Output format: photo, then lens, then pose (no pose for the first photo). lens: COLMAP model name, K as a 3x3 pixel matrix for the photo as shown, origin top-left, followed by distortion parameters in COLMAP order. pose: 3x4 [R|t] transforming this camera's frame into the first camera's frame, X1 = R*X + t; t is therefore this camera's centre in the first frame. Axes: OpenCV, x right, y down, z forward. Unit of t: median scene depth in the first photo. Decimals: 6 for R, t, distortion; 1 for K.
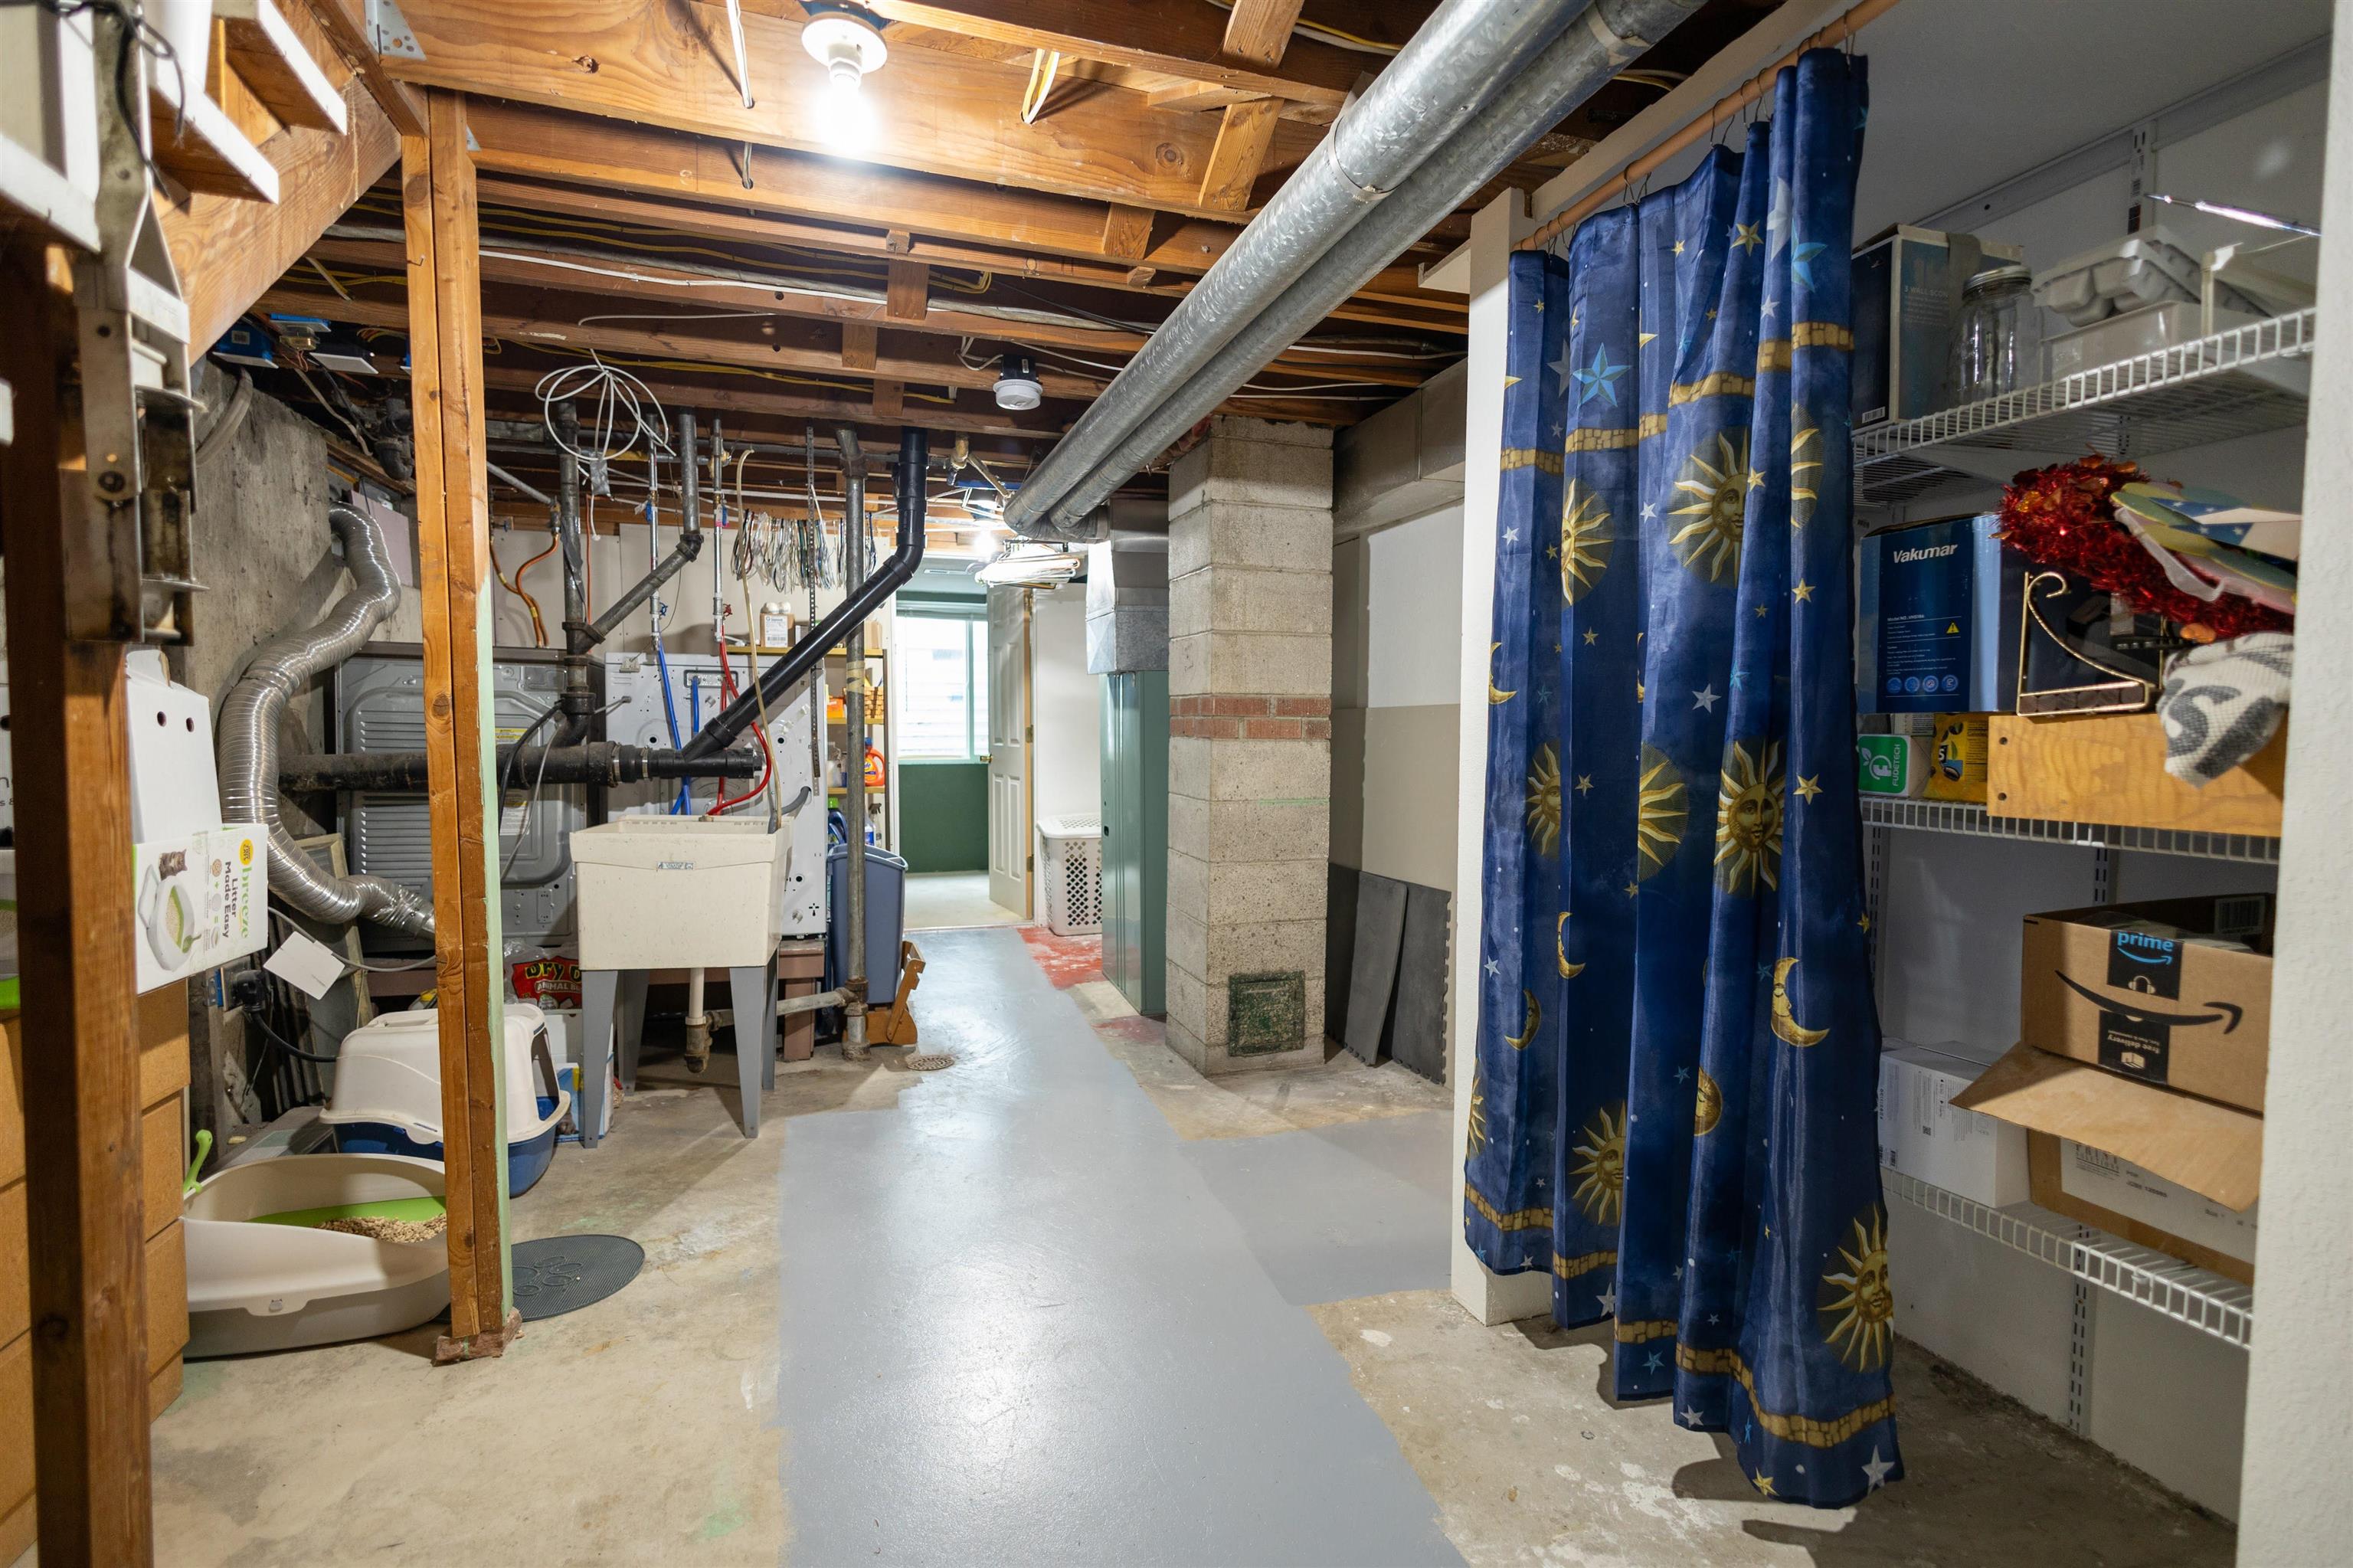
lens RADIAL K [[1078.5, 0, 1177.5], [0, 1078.5, 785.2], [0, 0, 1]] dist [0.013790, -0.003018]
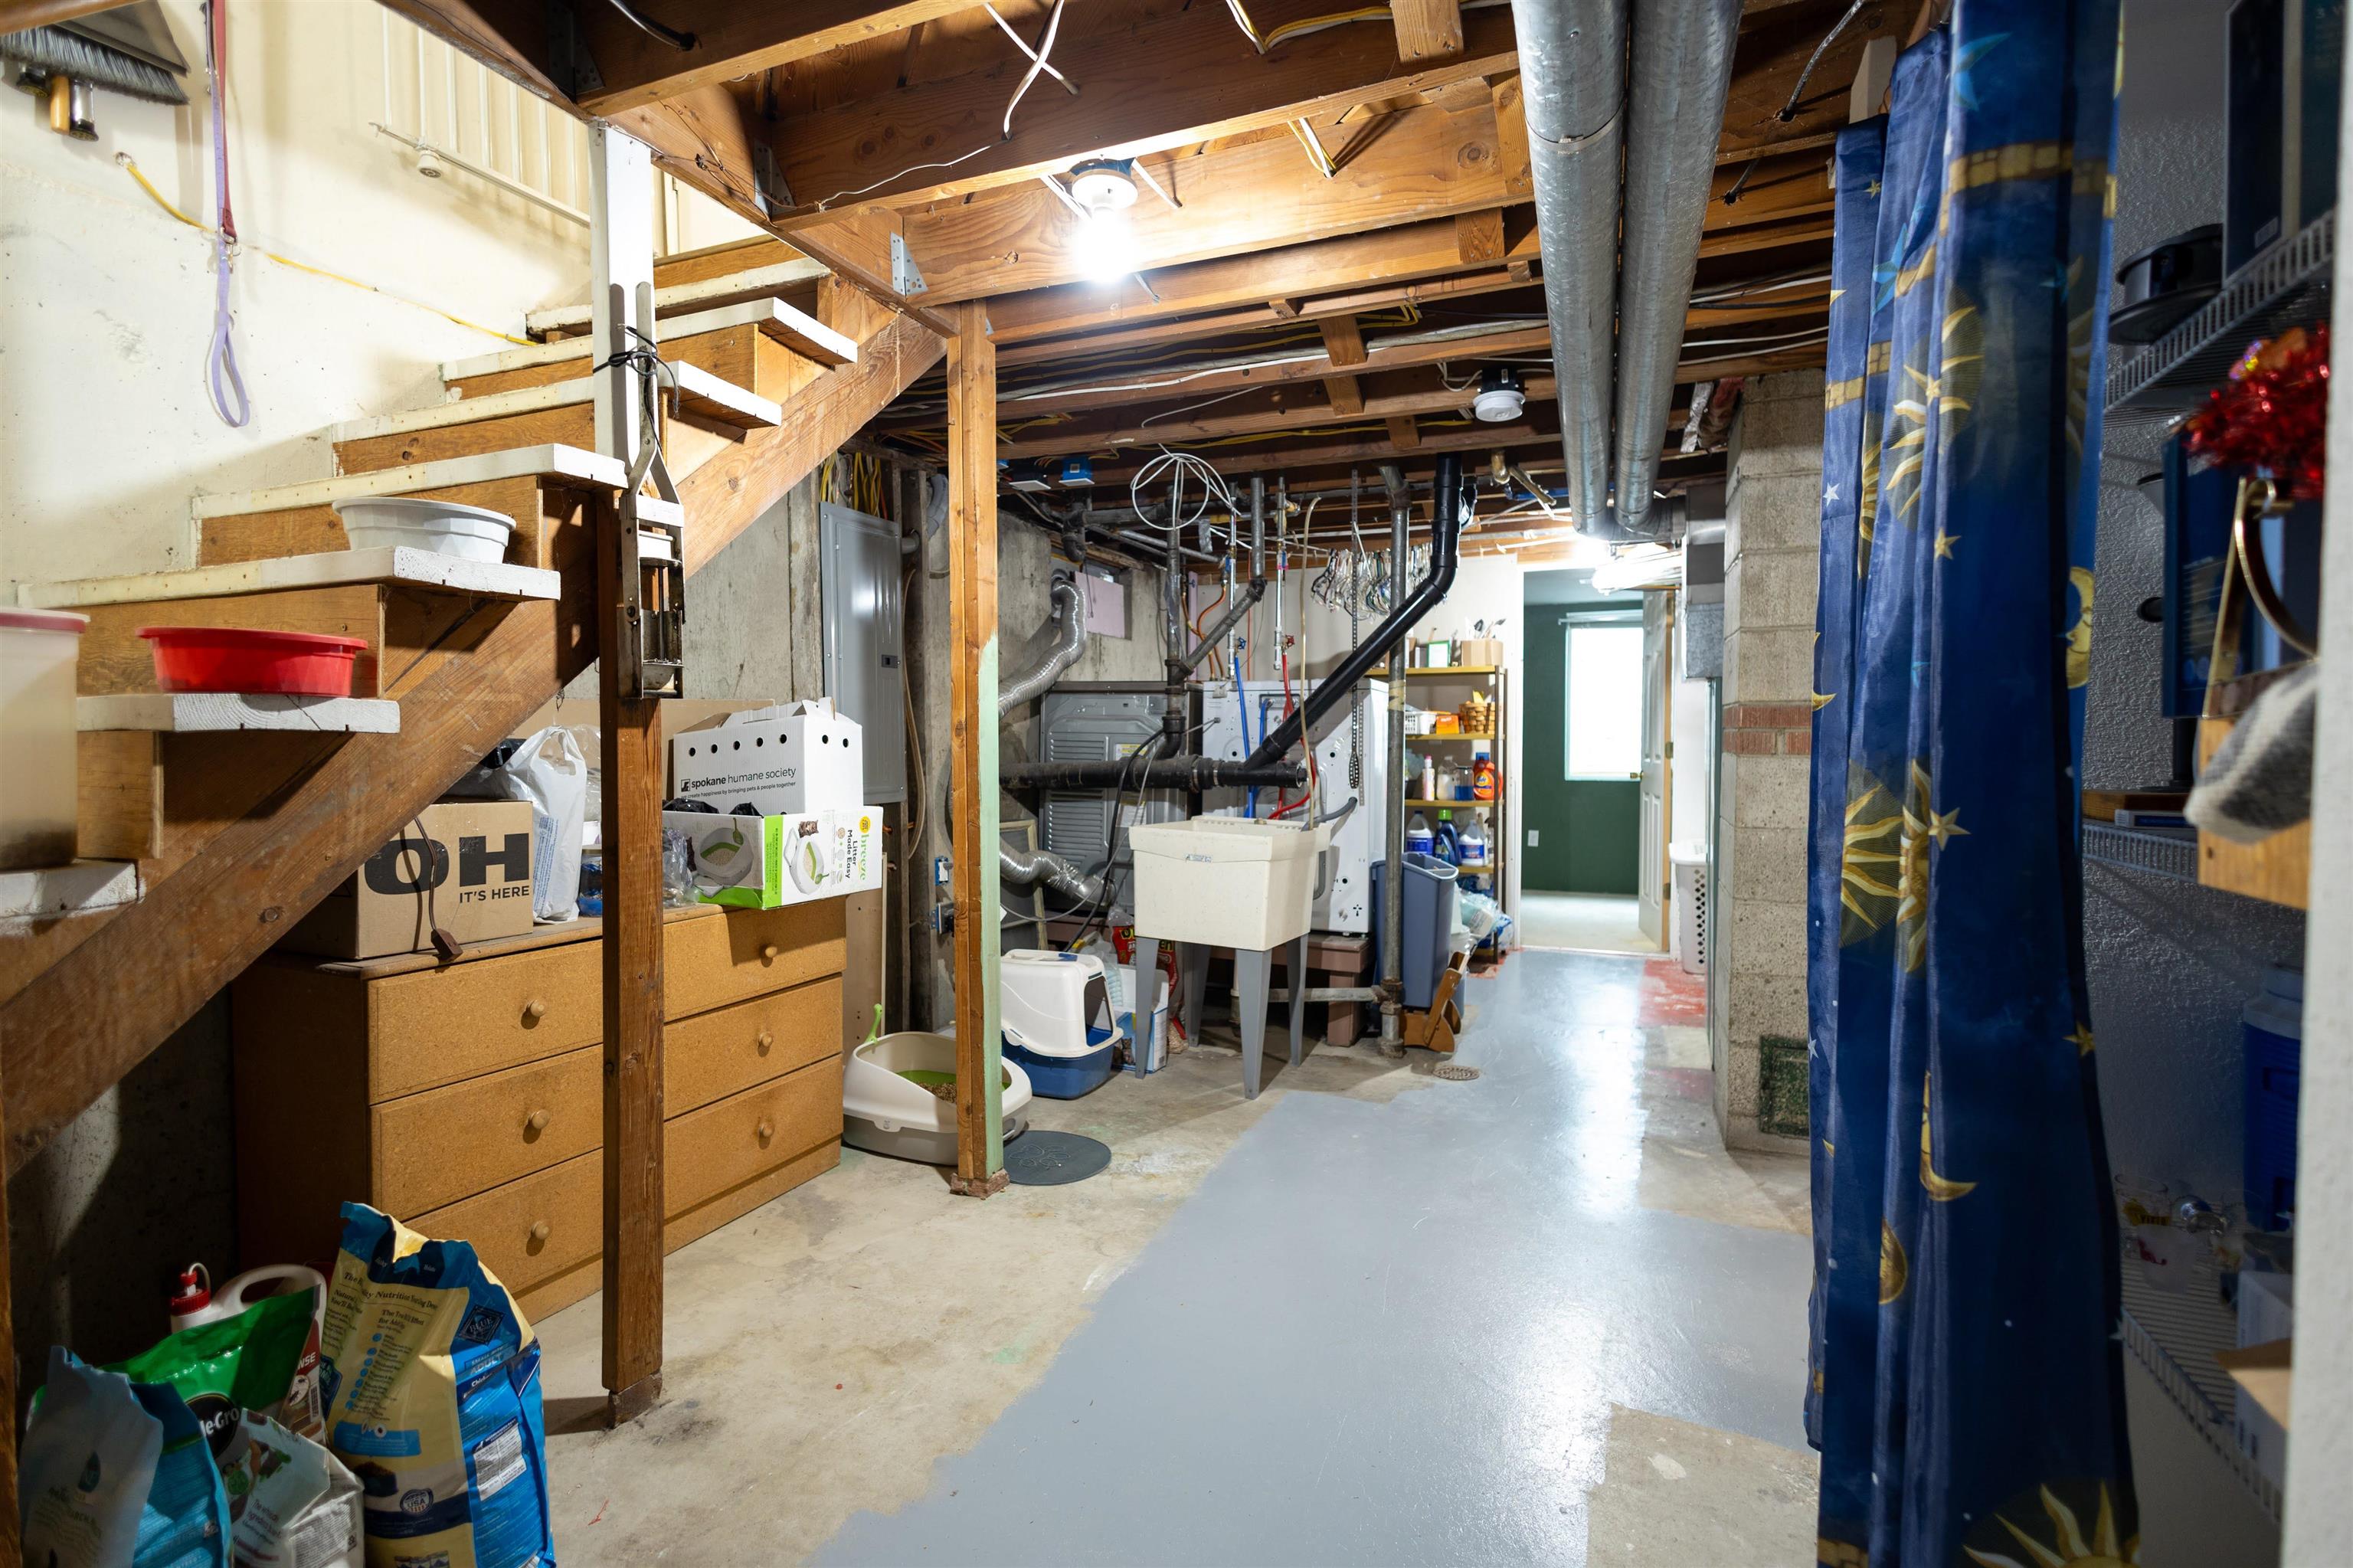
lens RADIAL K [[1080.9, 0, 1184.0], [0, 1080.9, 783.8], [0, 0, 1]] dist [0.007343, -0.000305]
pose [[0.761498, 0.021527, -0.647810, 0.277698], [-0.031450, 0.999498, -0.003755, -0.002972], [0.647404, 0.023233, 0.761793, 0.065656]]
